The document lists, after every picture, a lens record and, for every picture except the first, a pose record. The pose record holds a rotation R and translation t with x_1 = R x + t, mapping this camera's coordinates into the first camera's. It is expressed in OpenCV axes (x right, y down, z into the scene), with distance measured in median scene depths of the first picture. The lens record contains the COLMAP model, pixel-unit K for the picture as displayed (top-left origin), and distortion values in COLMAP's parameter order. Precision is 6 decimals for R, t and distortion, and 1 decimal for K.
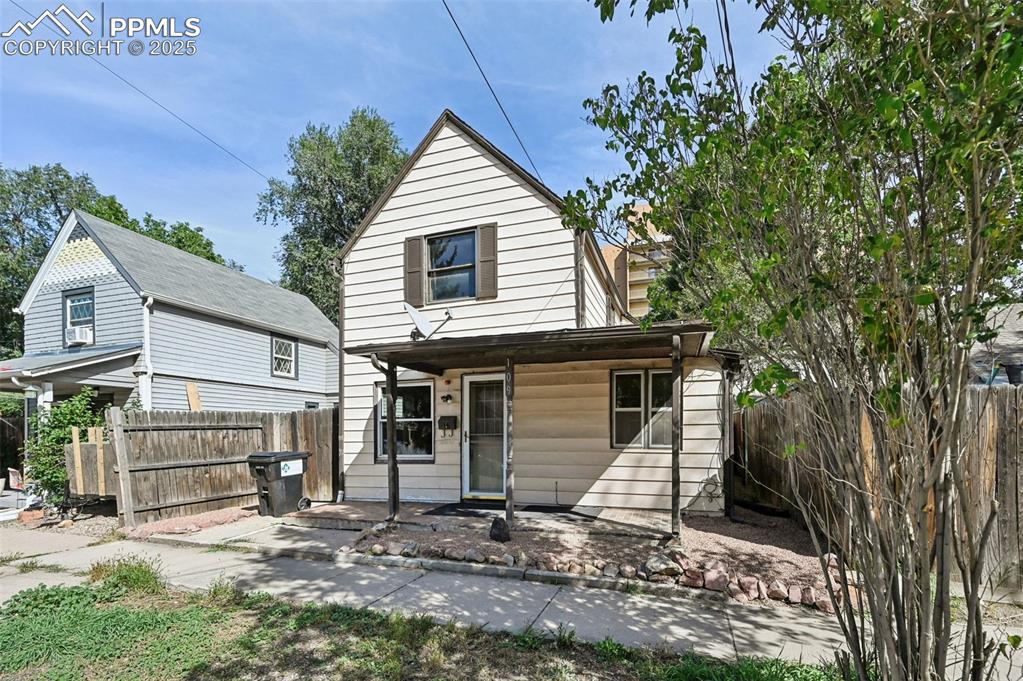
lens RADIAL K [[418.0, 0, 530.5], [0, 418.0, 324.0], [0, 0, 1]] dist [-0.000374, -0.000039]
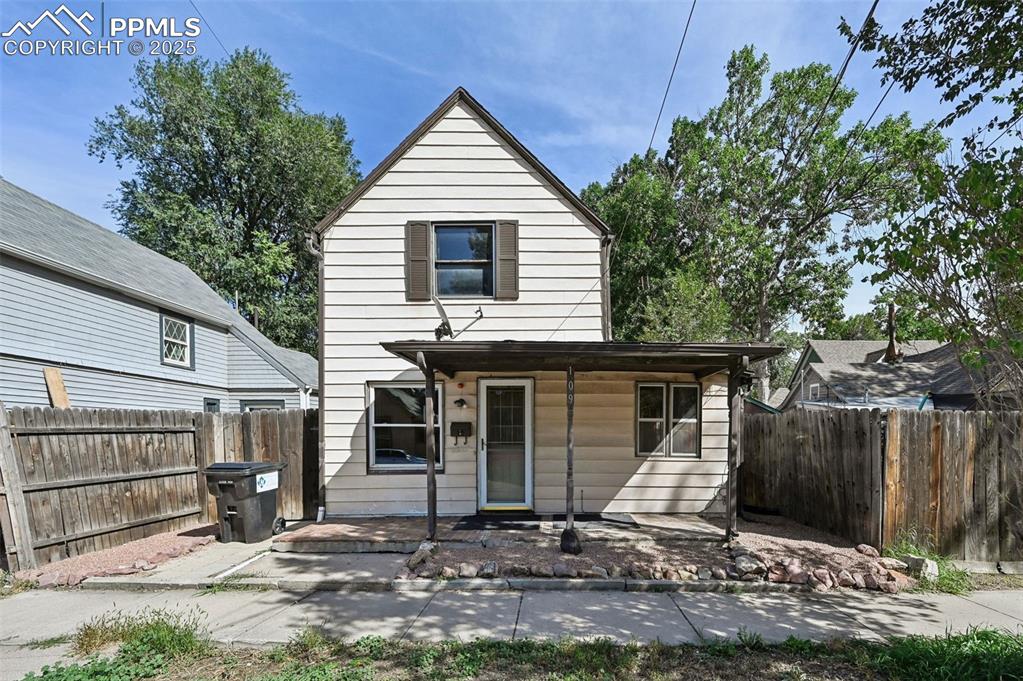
lens RADIAL K [[420.8, 0, 534.6], [0, 420.8, 333.7], [0, 0, 1]] dist [-0.001371, -0.000186]
pose [[0.953151, 0.079192, 0.291944, -0.327660], [-0.084554, 0.996402, 0.005773, 0.006060], [-0.290436, -0.030187, 0.956418, 0.067763]]
